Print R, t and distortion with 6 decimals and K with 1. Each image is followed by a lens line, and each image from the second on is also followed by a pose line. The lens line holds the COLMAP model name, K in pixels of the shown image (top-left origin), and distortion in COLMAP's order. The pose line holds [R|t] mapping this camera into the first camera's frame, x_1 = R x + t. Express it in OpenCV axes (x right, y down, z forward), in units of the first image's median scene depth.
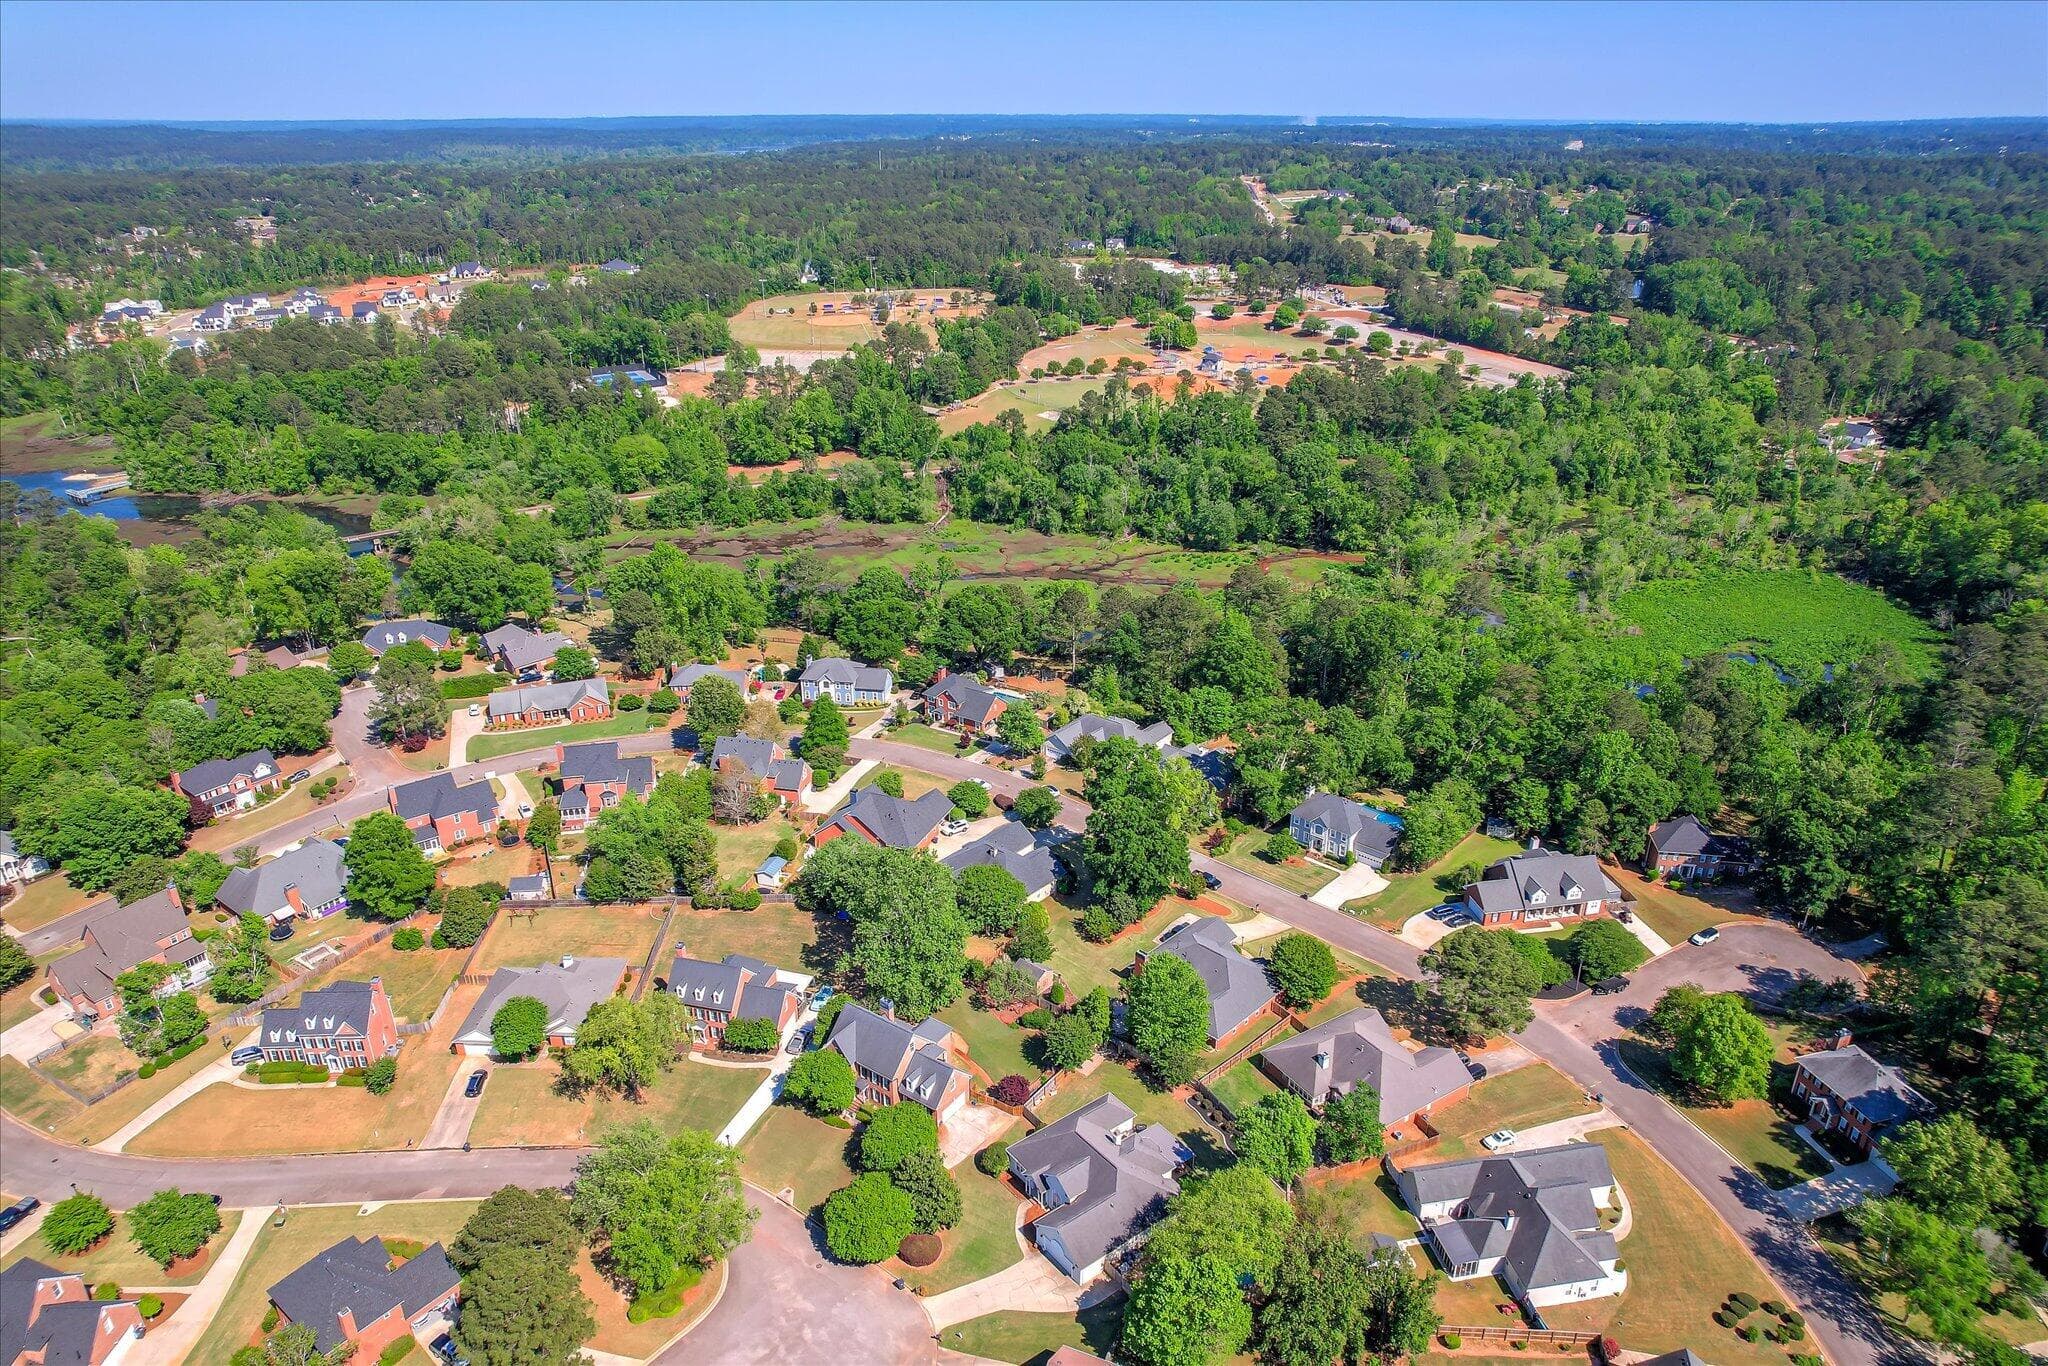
lens RADIAL K [[1304.2, 0, 1024.0], [0, 1304.2, 683.0], [0, 0, 1]] dist [-0.034744, -0.001285]
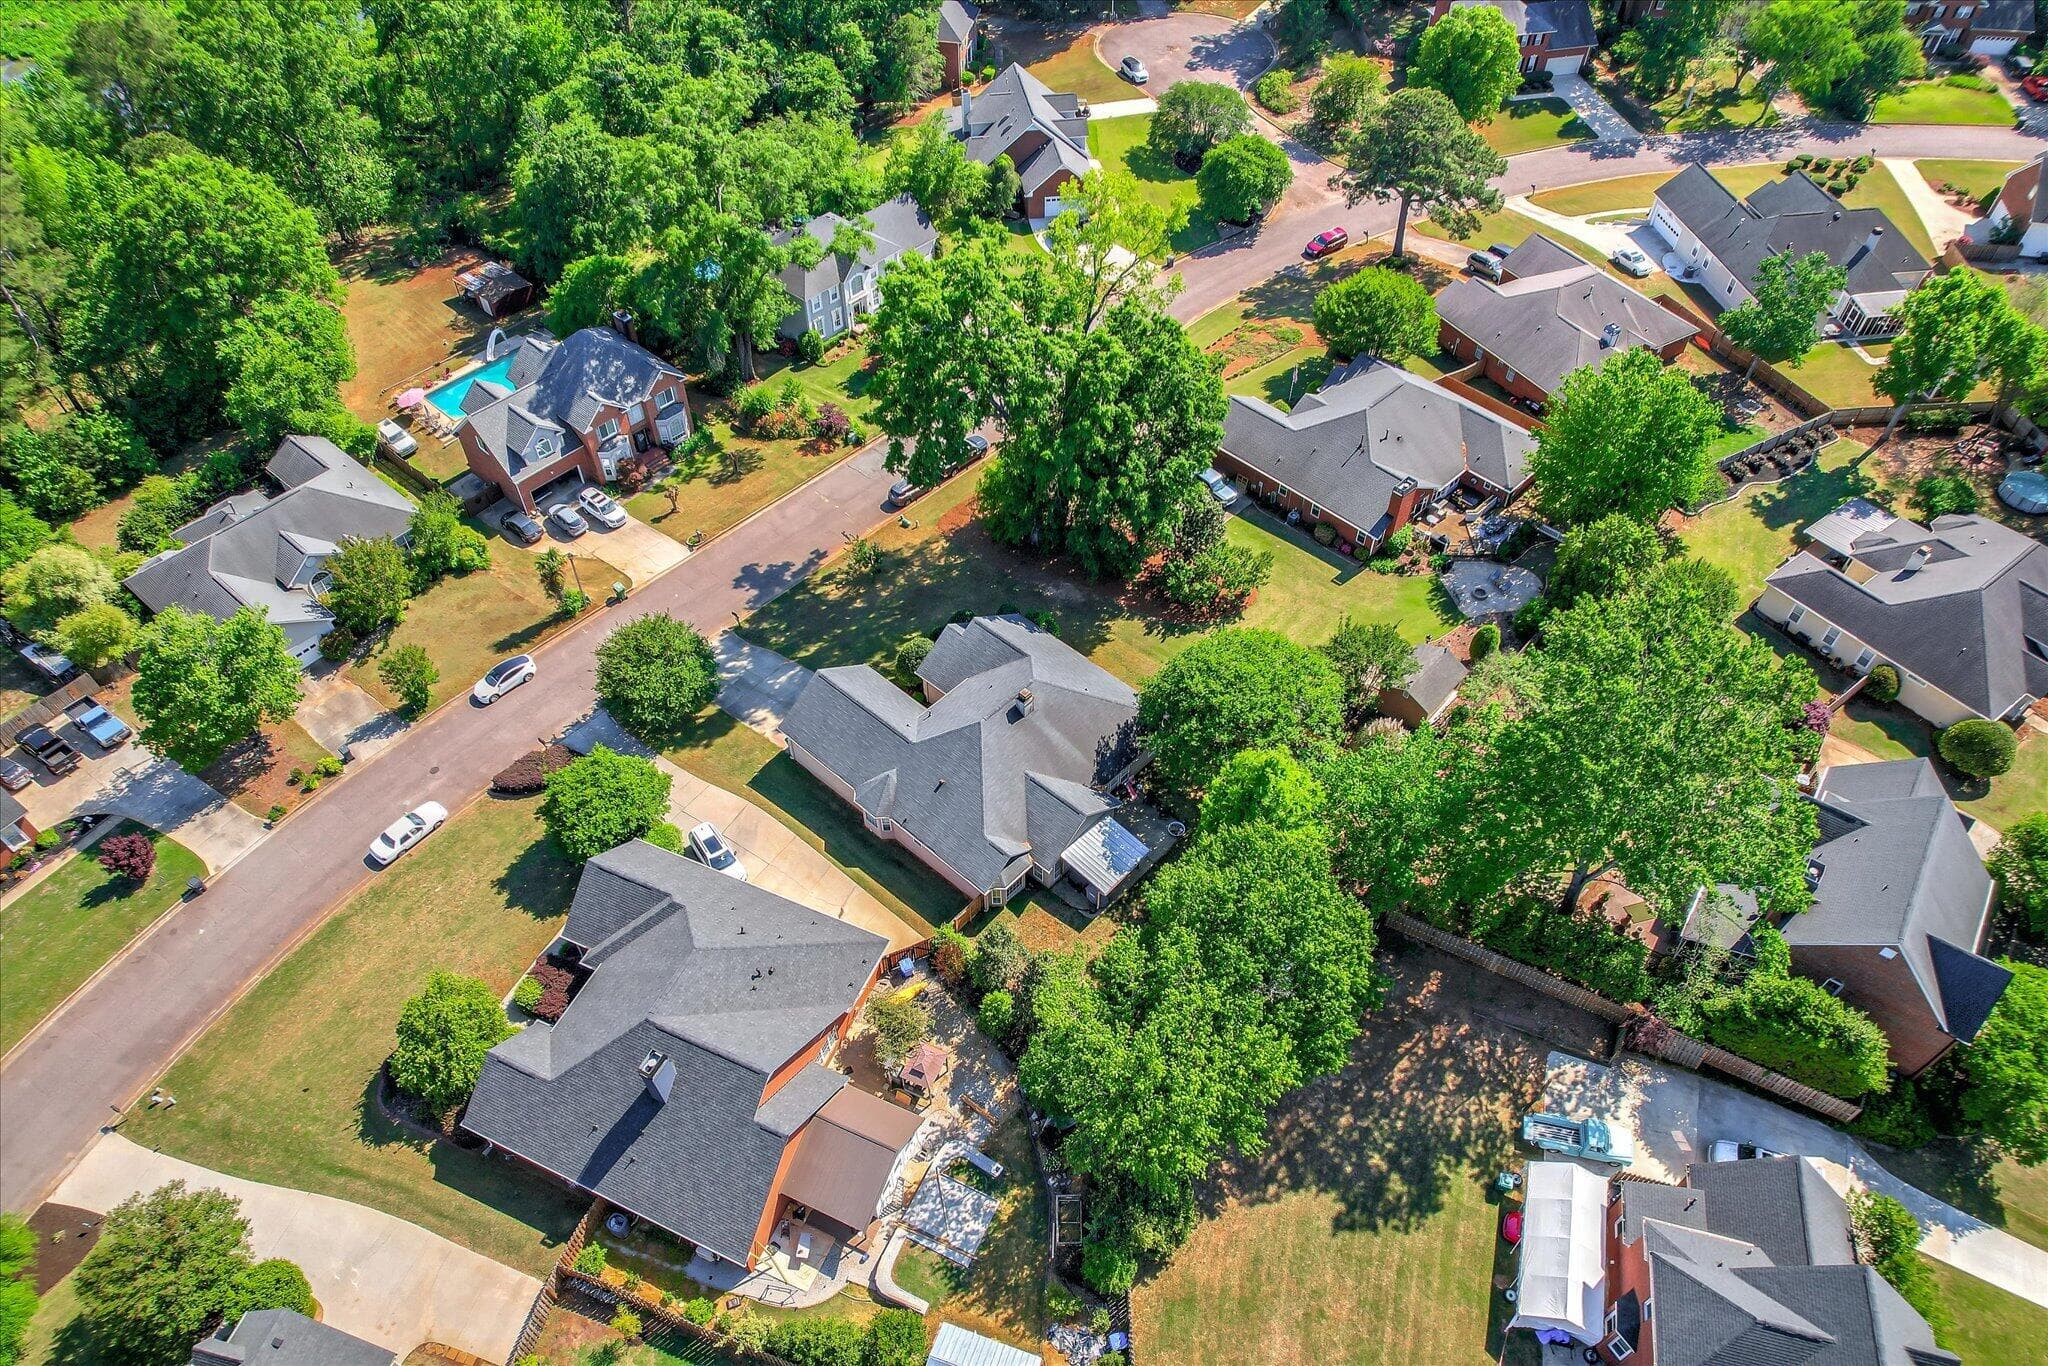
lens RADIAL K [[1308.2, 0, 1027.1], [0, 1308.2, 687.2], [0, 0, 1]] dist [-0.072984, 0.064119]
pose [[0.018207, -0.743547, 0.668436, -0.206242], [0.406181, 0.616393, 0.674593, -0.095617], [-0.913611, 0.259224, 0.313238, 0.675193]]
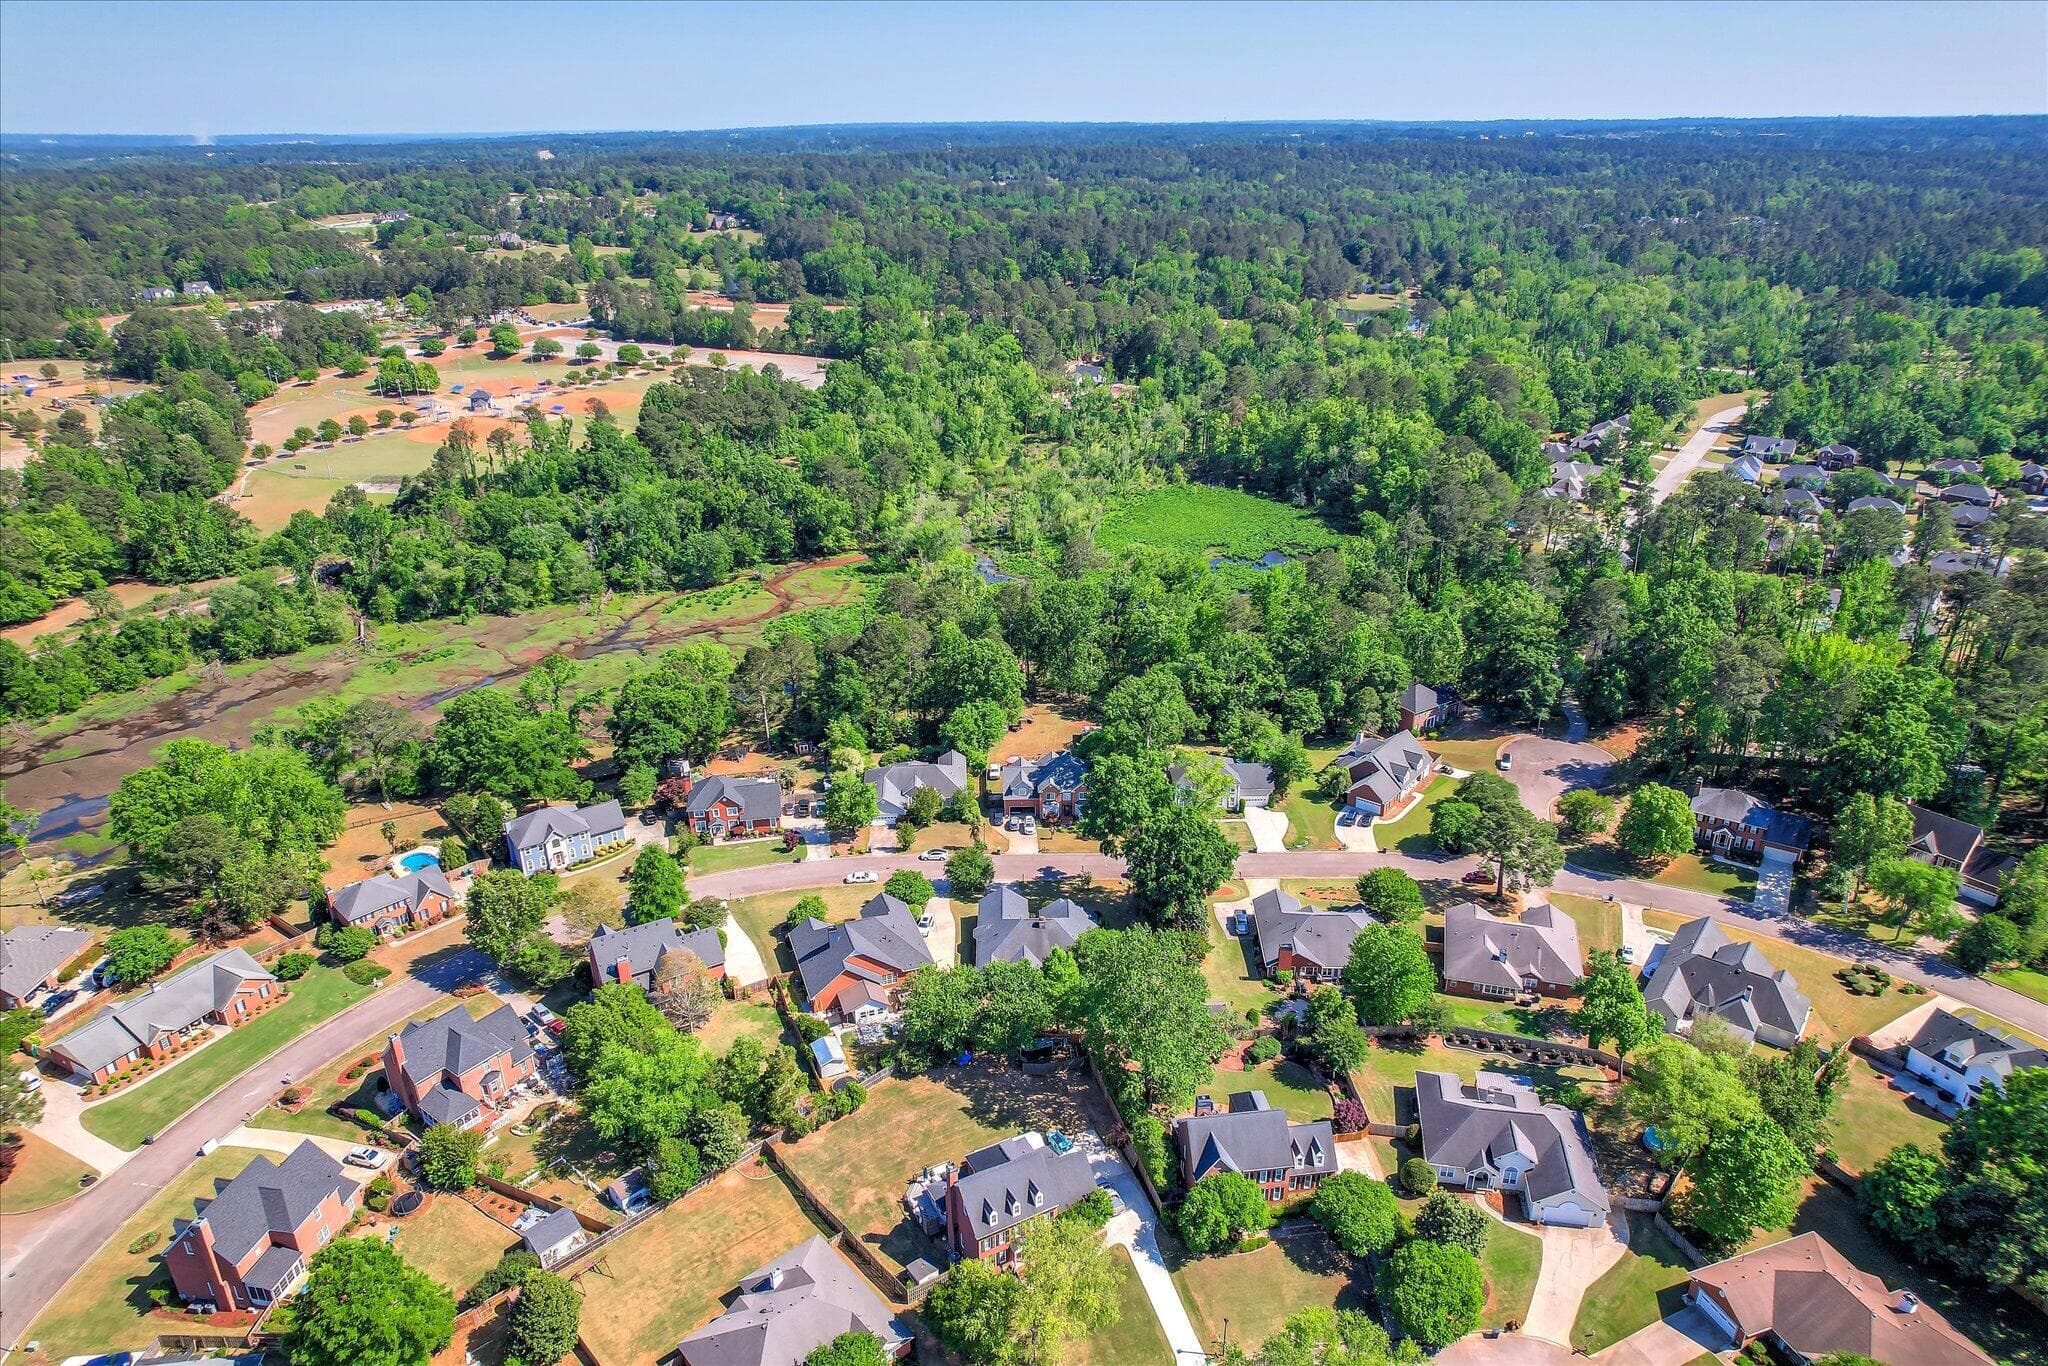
lens RADIAL K [[1308.2, 0, 1027.1], [0, 1308.2, 687.2], [0, 0, 1]] dist [-0.072984, 0.064119]
pose [[0.739354, -0.275273, 0.614476, -0.409792], [0.278538, 0.955904, 0.093081, -0.084727], [-0.613003, 0.102335, 0.783425, 0.222348]]
